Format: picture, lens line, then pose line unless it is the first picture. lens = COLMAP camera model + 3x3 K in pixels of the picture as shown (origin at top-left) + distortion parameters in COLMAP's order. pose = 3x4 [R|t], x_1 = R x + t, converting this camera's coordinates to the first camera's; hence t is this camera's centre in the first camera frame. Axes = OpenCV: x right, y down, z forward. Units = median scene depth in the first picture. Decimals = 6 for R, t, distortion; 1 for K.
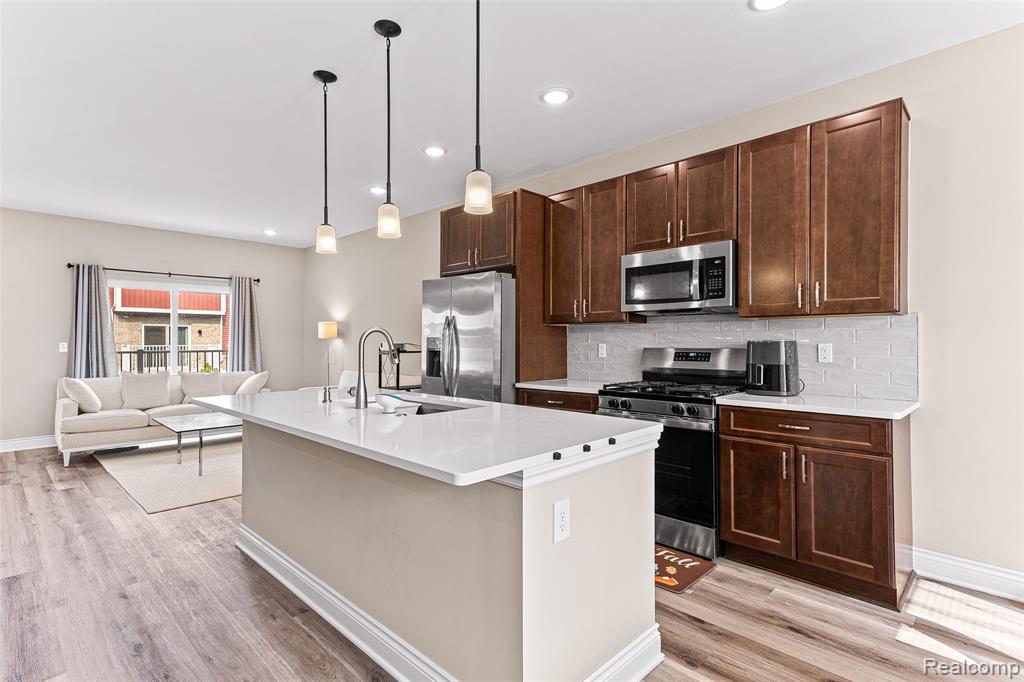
lens RADIAL K [[498.2, 0, 508.5], [0, 498.2, 343.2], [0, 0, 1]] dist [0.004170, 0.000227]
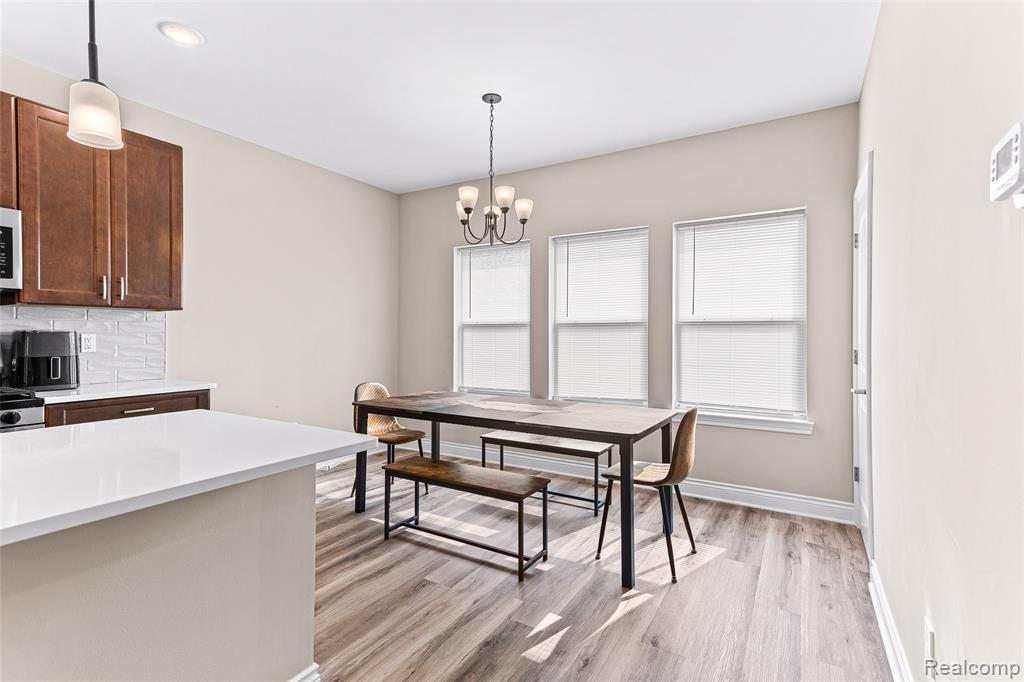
lens RADIAL K [[498.2, 0, 508.2], [0, 498.2, 338.3], [0, 0, 1]] dist [0.004170, 0.000227]
pose [[-0.252517, -0.010123, 0.967540, -0.625840], [-0.007856, 0.999934, 0.008411, -0.005660], [-0.967561, -0.005477, -0.252580, 0.448417]]
